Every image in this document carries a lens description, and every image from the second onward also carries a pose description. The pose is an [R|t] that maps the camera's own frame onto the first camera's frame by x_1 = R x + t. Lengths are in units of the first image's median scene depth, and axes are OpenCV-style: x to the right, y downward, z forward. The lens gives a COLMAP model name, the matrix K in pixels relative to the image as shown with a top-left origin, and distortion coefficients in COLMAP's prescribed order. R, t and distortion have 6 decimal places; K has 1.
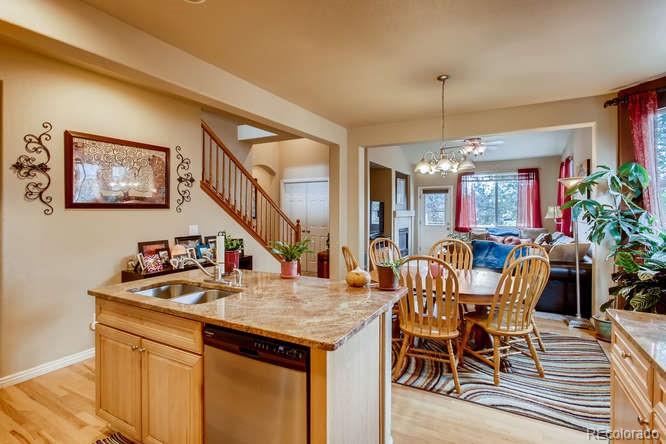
lens RADIAL K [[322.8, 0, 338.7], [0, 322.8, 210.9], [0, 0, 1]] dist [-0.016707, 0.000309]
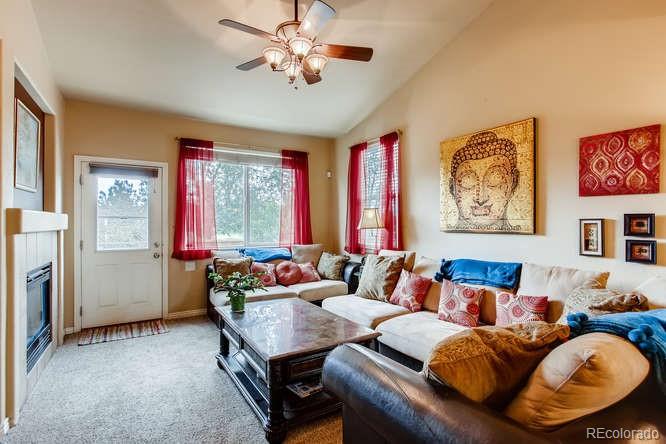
lens RADIAL K [[322.8, 0, 335.9], [0, 322.8, 225.6], [0, 0, 1]] dist [-0.016707, 0.000309]
pose [[0.470552, -0.003115, 0.882367, 0.058696], [0.001919, 0.999995, 0.002507, 0.012246], [-0.882370, 0.000514, 0.470556, 0.585378]]
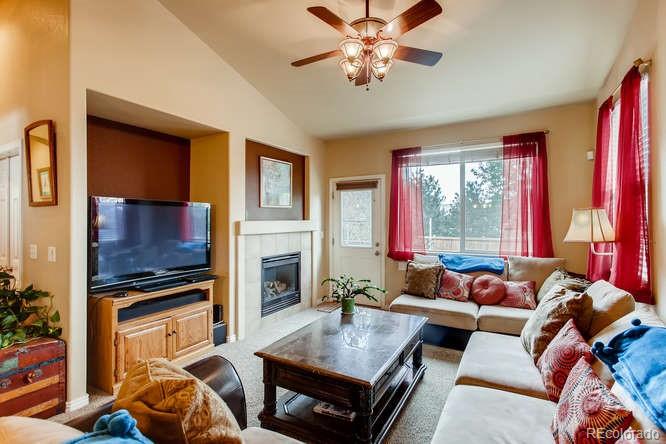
lens RADIAL K [[322.8, 0, 335.8], [0, 322.8, 218.8], [0, 0, 1]] dist [-0.016707, 0.000309]
pose [[0.999955, -0.001958, -0.009277, 0.287975], [0.001942, 0.999997, -0.001693, -0.002985], [0.009281, 0.001675, 0.999956, 0.473922]]
